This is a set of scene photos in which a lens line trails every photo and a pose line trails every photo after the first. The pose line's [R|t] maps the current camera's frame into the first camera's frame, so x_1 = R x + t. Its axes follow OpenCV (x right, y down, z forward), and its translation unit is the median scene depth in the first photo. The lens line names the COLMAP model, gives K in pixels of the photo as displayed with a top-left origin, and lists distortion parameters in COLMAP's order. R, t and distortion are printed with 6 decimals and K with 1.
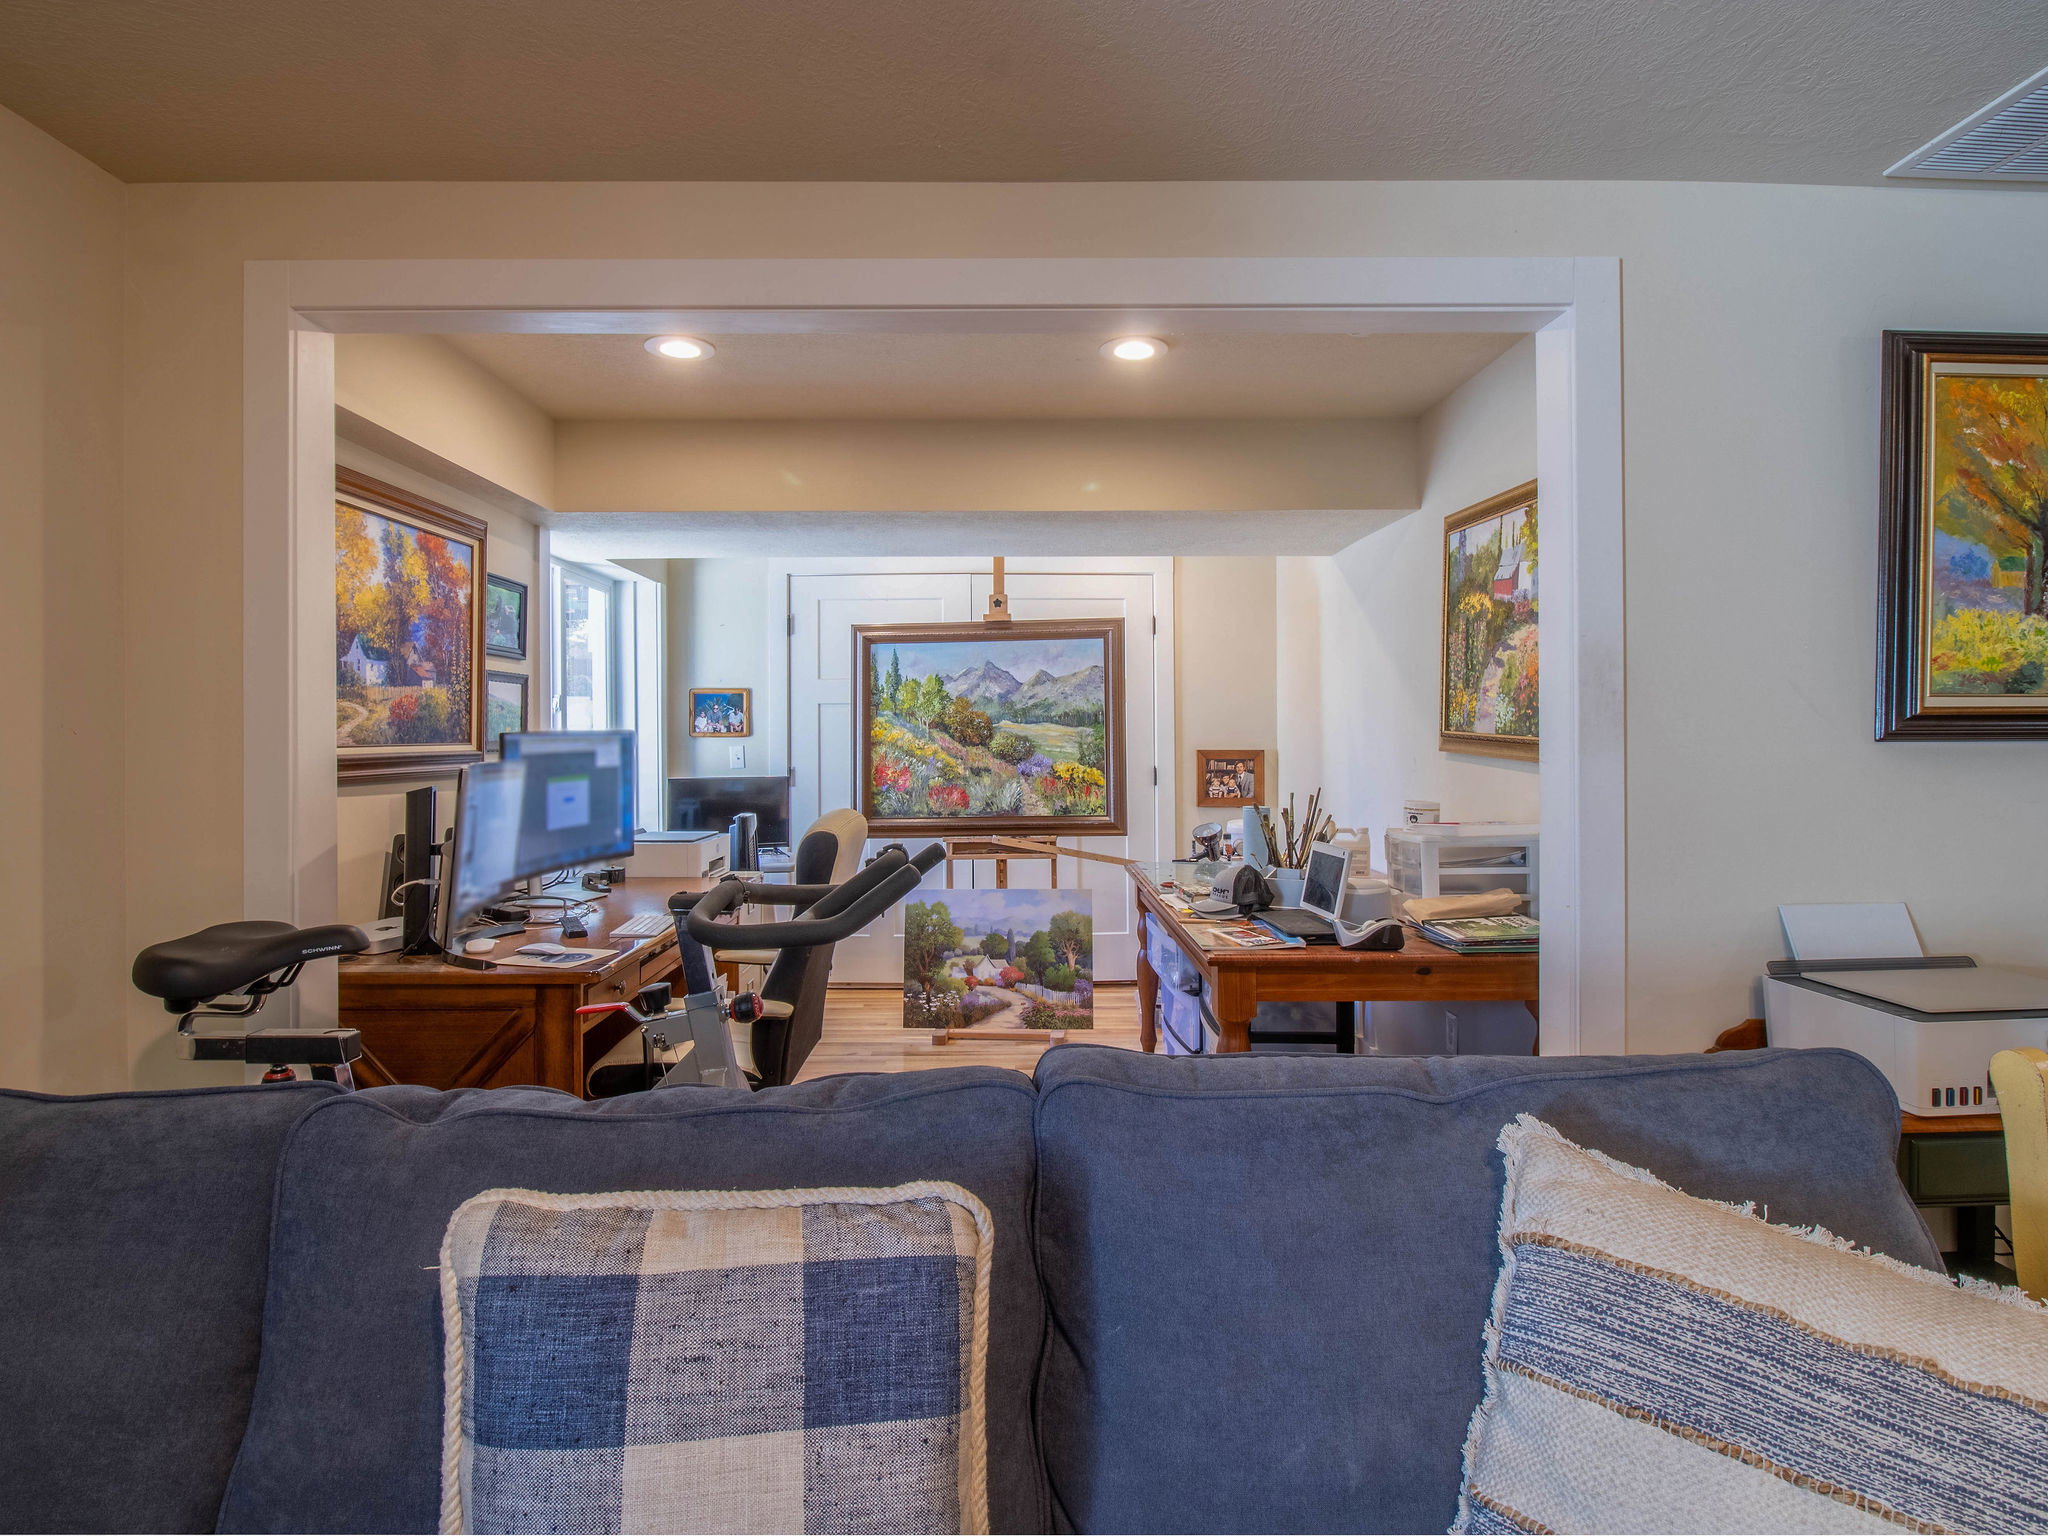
lens RADIAL K [[1103.0, 0, 1033.0], [0, 1103.0, 764.0], [0, 0, 1]] dist [-0.005778, -0.001152]
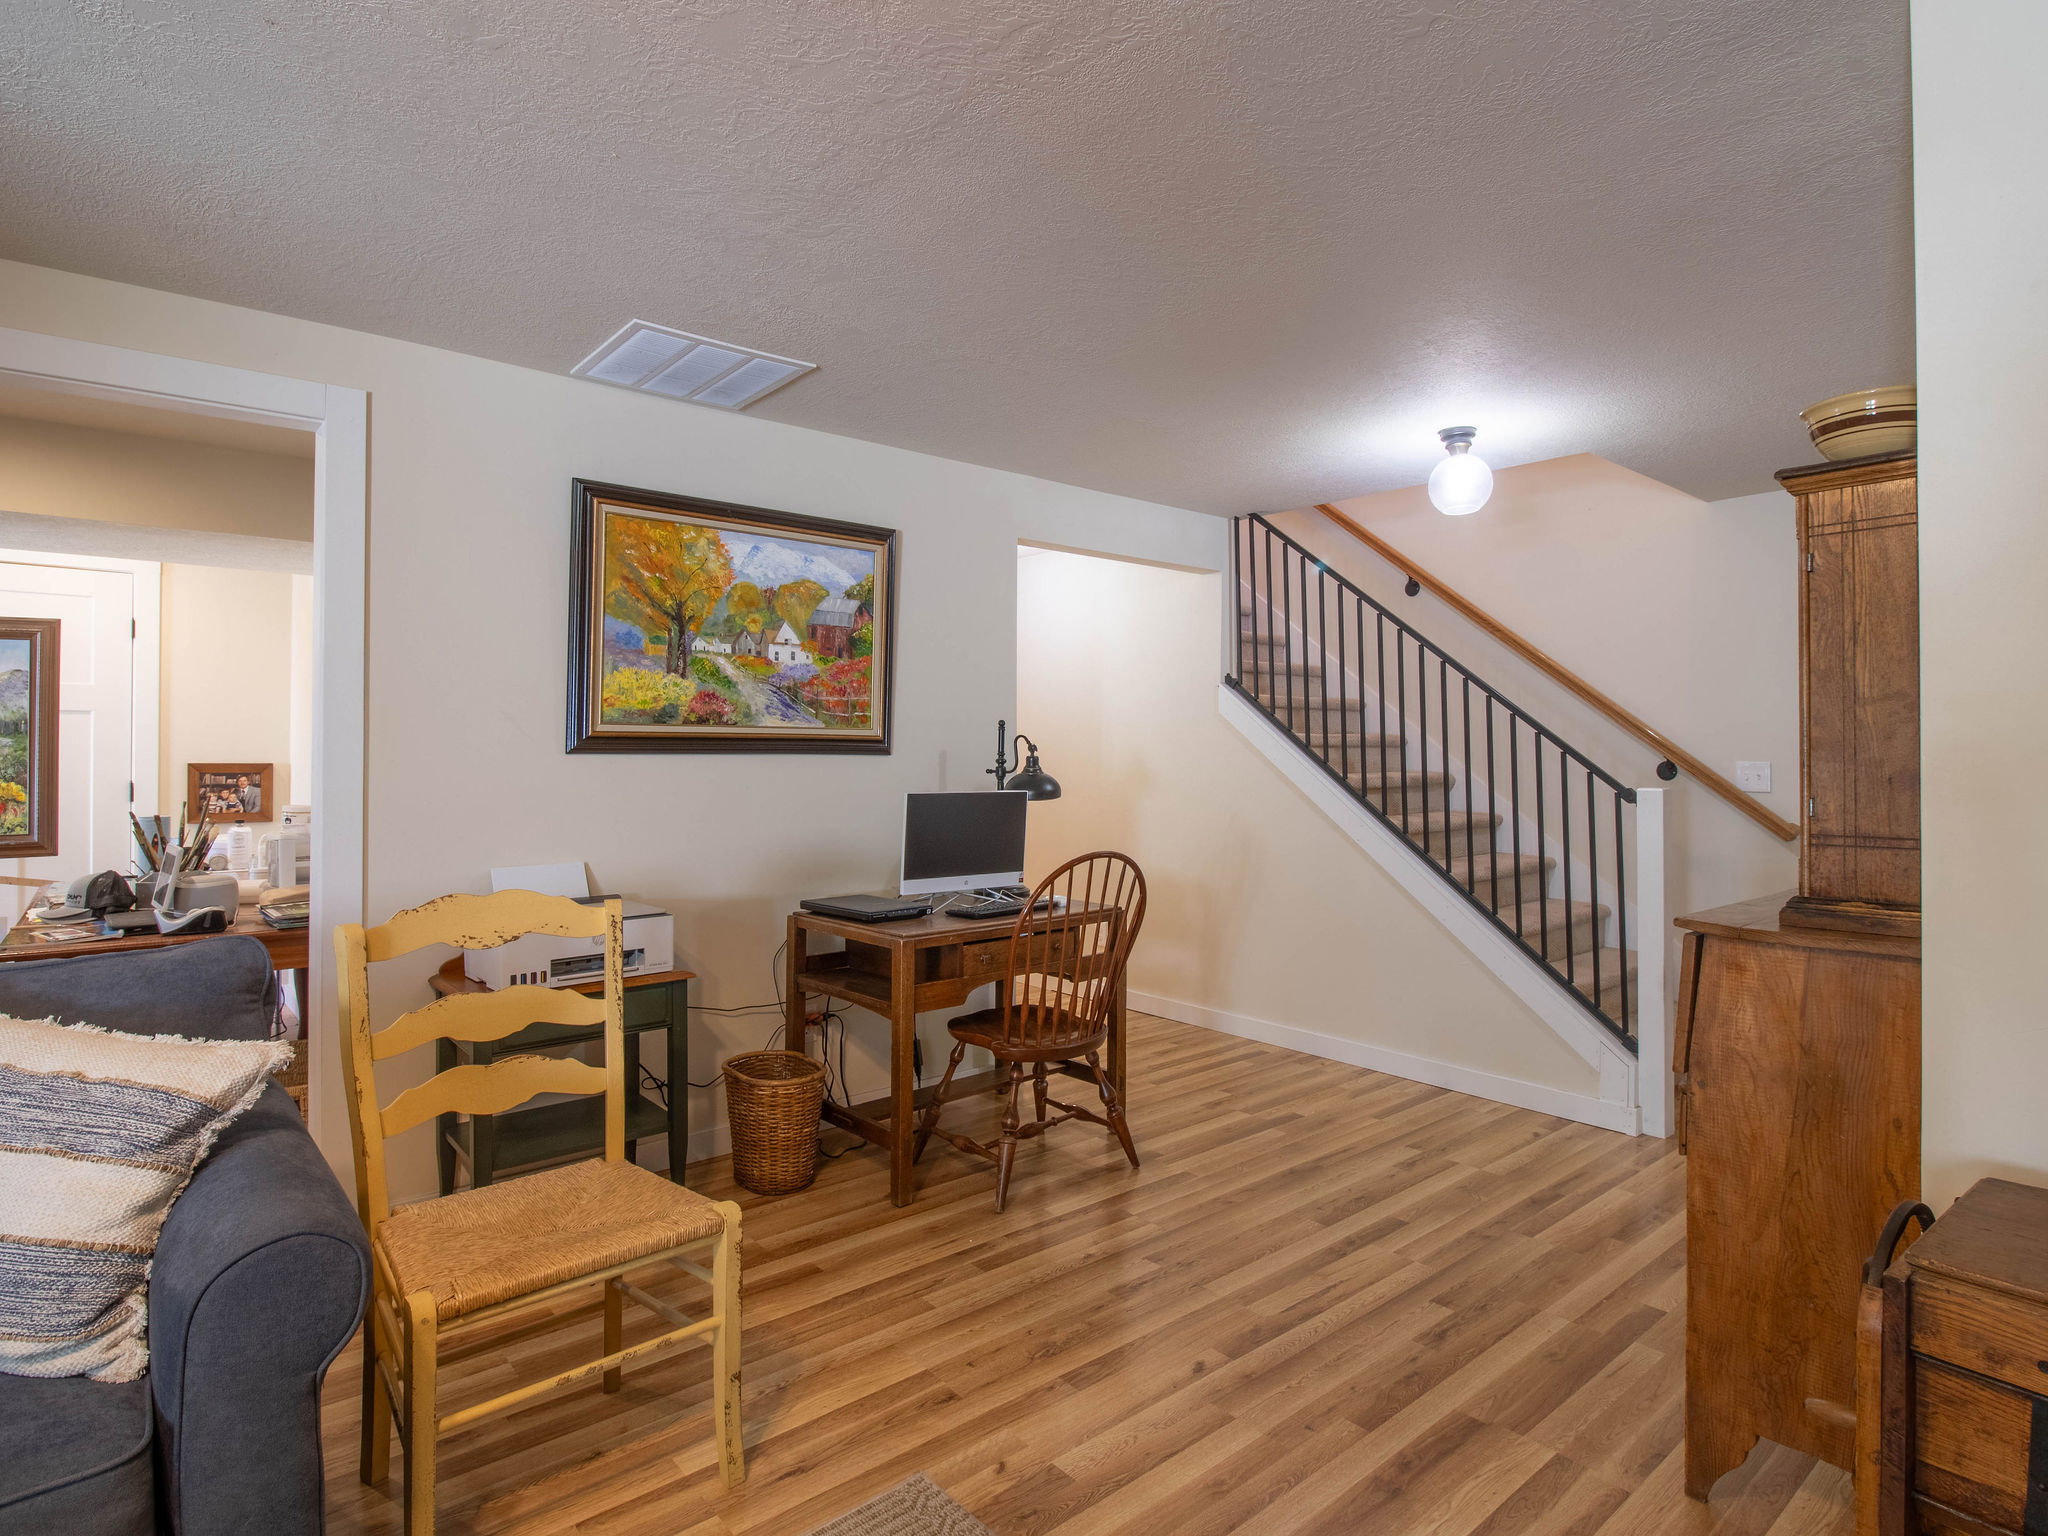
lens RADIAL K [[1103.0, 0, 1022.6], [0, 1103.0, 750.3], [0, 0, 1]] dist [-0.005778, -0.001152]
pose [[0.773106, 0.008104, 0.634225, 0.302837], [0.009459, 0.999660, -0.024304, 0.016498], [-0.634206, 0.024789, 0.772767, -0.531357]]
